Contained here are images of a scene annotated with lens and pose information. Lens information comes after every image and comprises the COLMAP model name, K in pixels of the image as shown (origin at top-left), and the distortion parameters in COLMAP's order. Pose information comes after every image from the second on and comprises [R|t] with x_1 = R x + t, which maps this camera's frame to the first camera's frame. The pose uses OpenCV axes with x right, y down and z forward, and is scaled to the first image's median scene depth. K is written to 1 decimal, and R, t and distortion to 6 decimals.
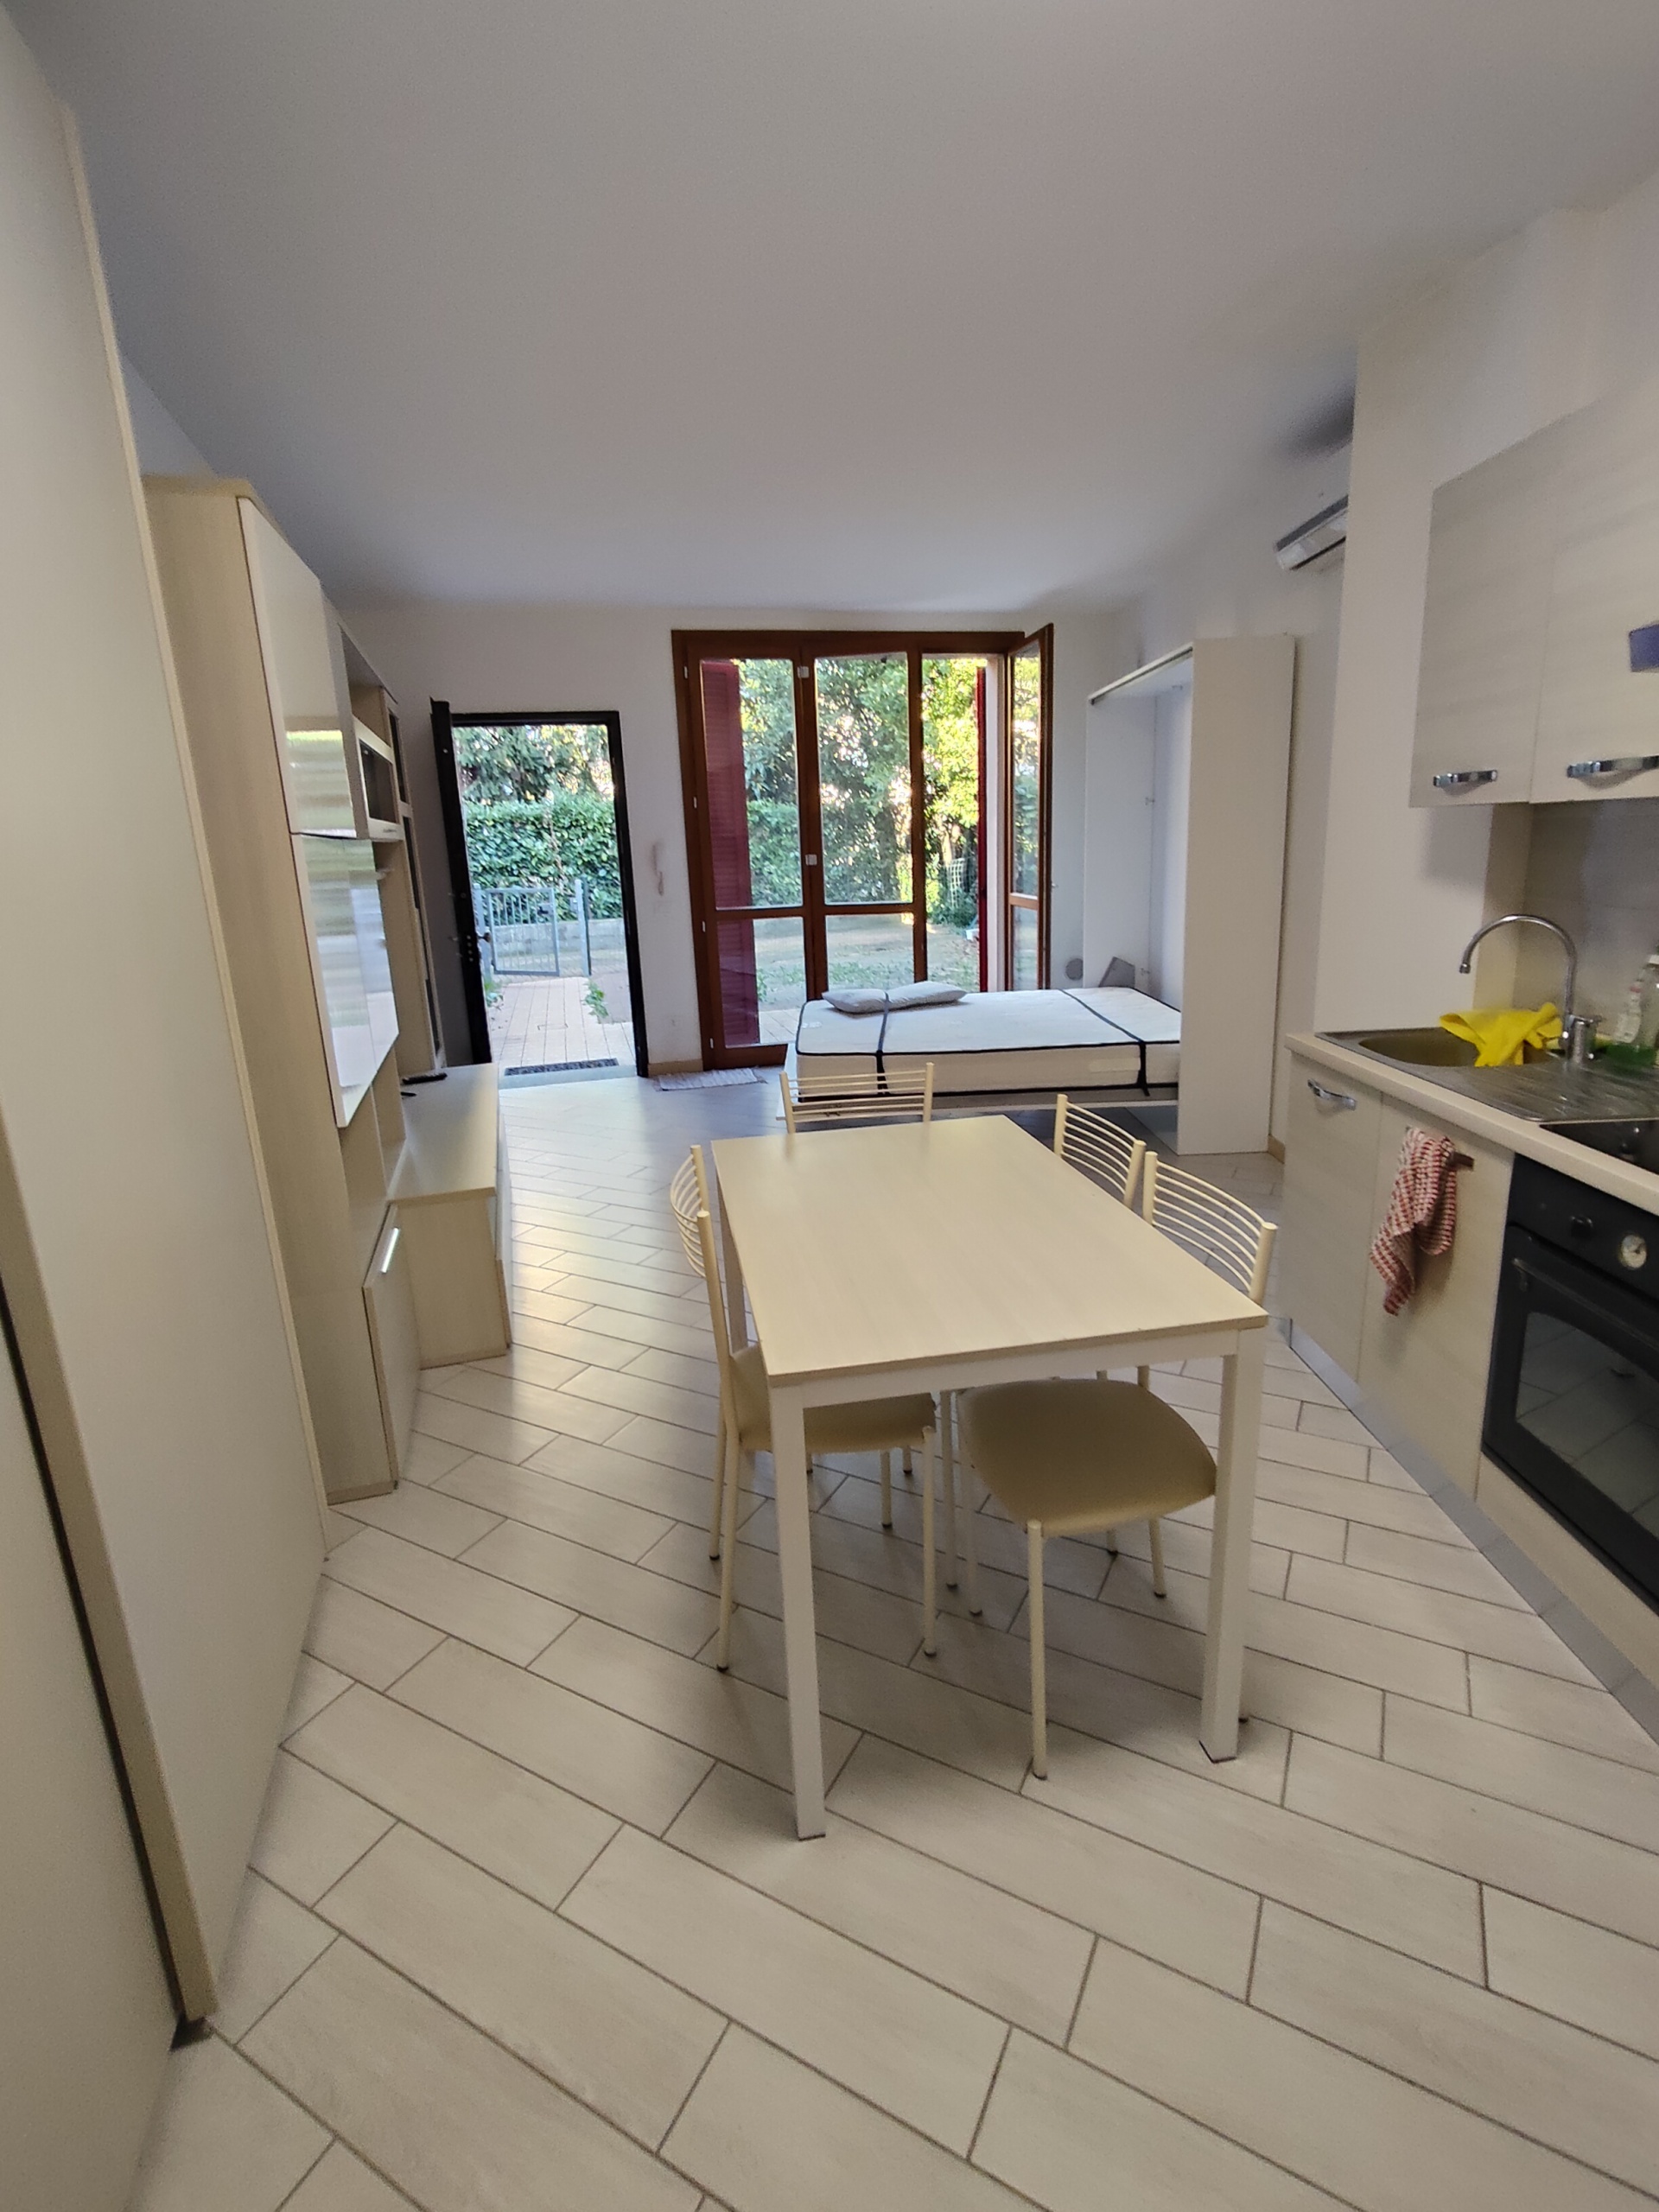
lens RADIAL K [[1036.8, 0, 829.5], [0, 1036.8, 1106.0], [0, 0, 1]] dist [-0.001784, 0.000082]
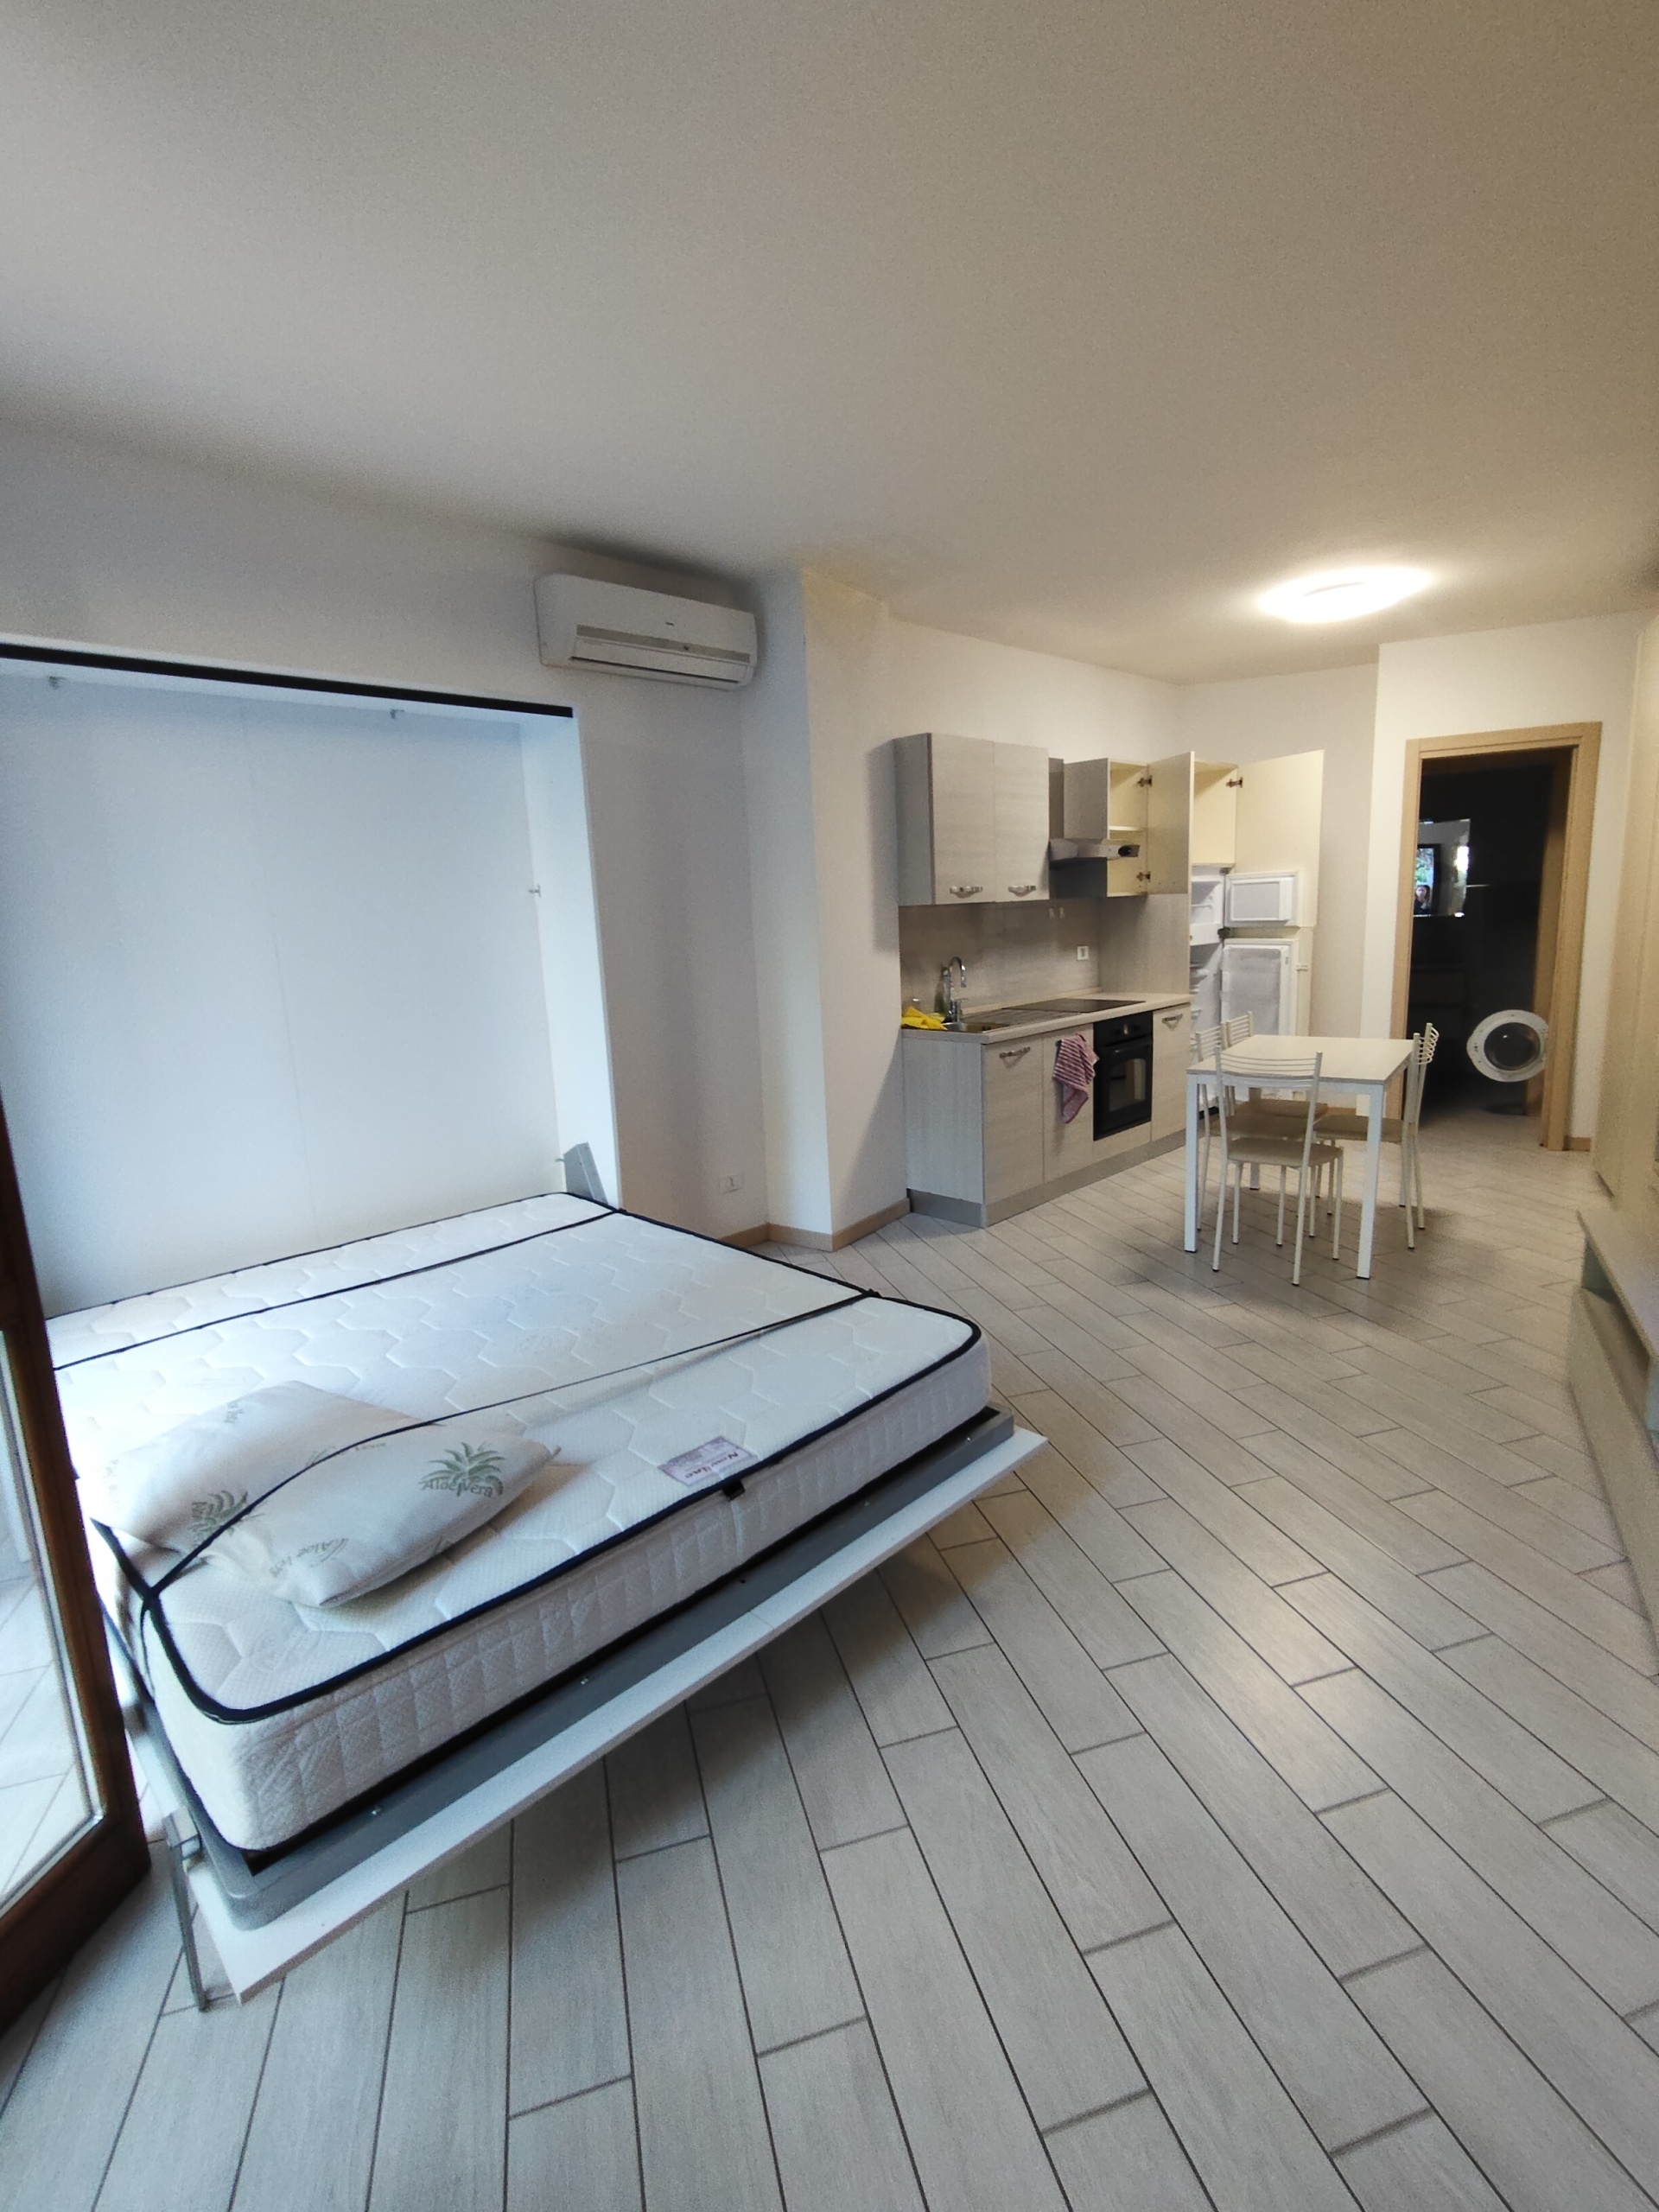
lens RADIAL K [[1035.6, 0, 835.0], [0, 1035.6, 1103.7], [0, 0, 1]] dist [-0.003828, 0.004627]
pose [[-0.704313, -0.059825, 0.707365, -0.765138], [0.242097, 0.916464, 0.318562, -0.754778], [-0.667333, 0.395618, -0.630994, 3.080380]]
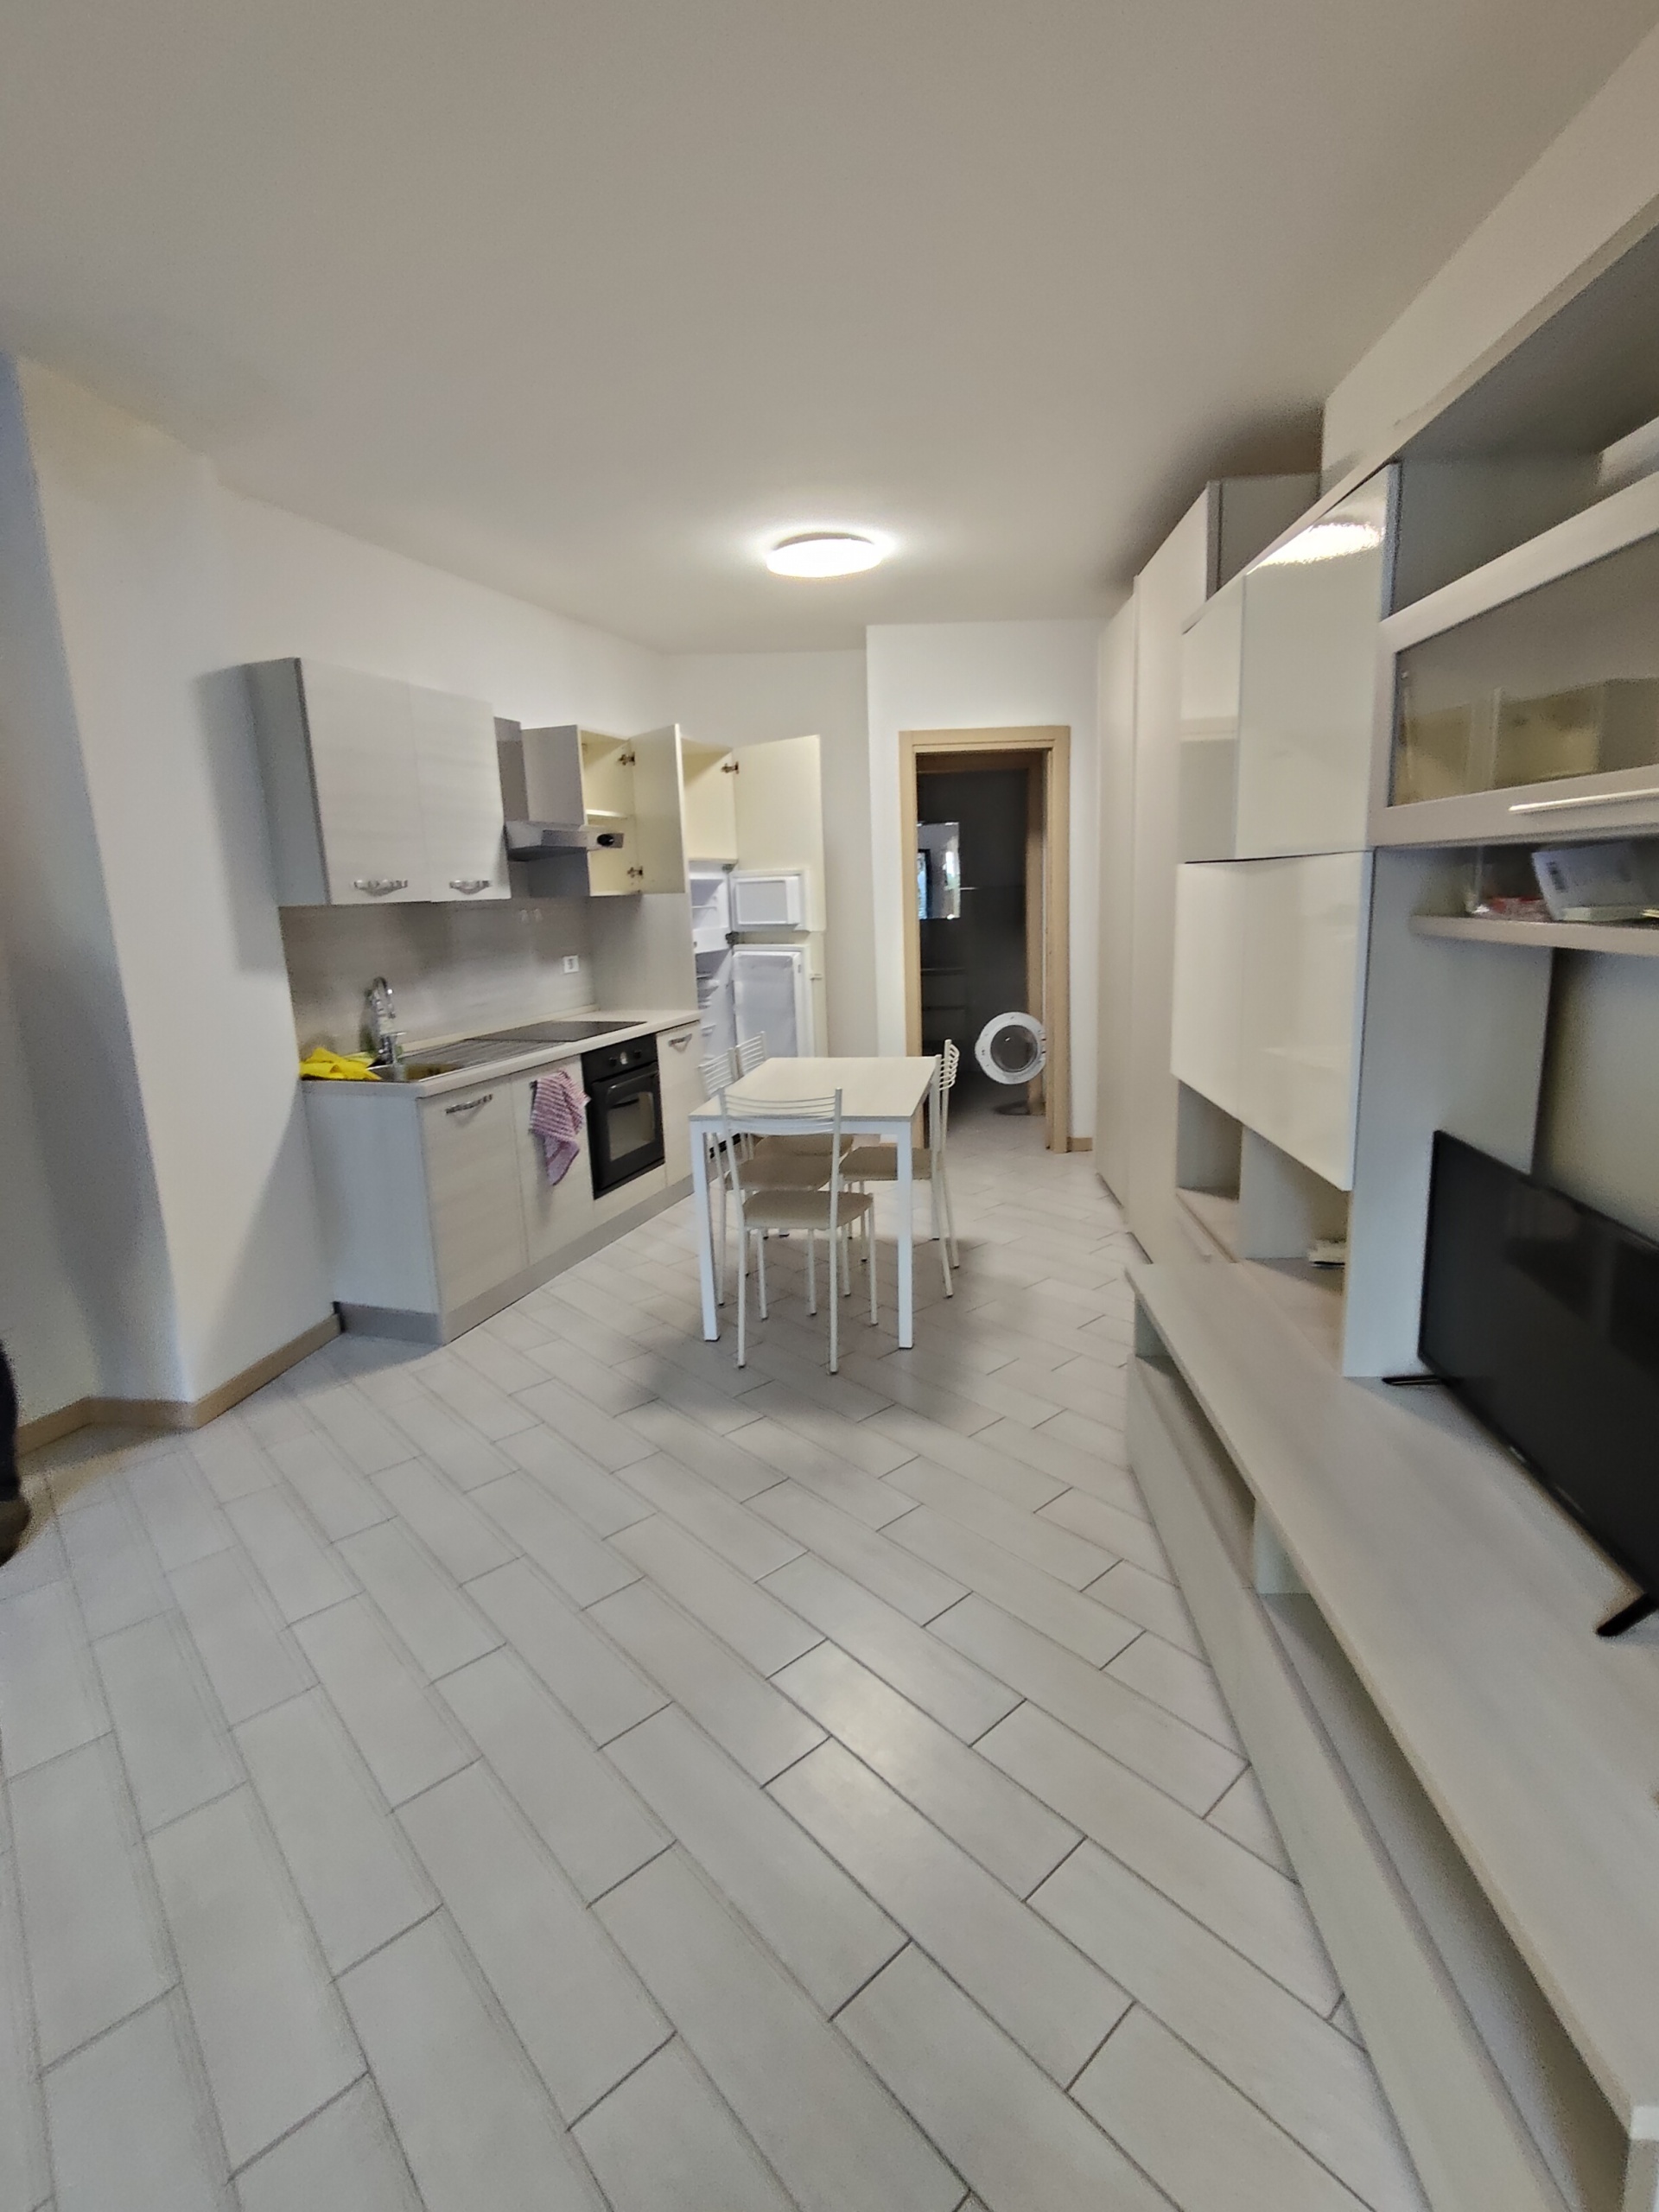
lens RADIAL K [[1050.9, 0, 845.7], [0, 1050.9, 1107.7], [0, 0, 1]] dist [-0.001427, 0.000242]
pose [[-0.939296, 0.005426, 0.343064, -0.592560], [0.154079, 0.900055, 0.407629, -0.635331], [-0.306565, 0.435743, -0.846254, 2.593478]]
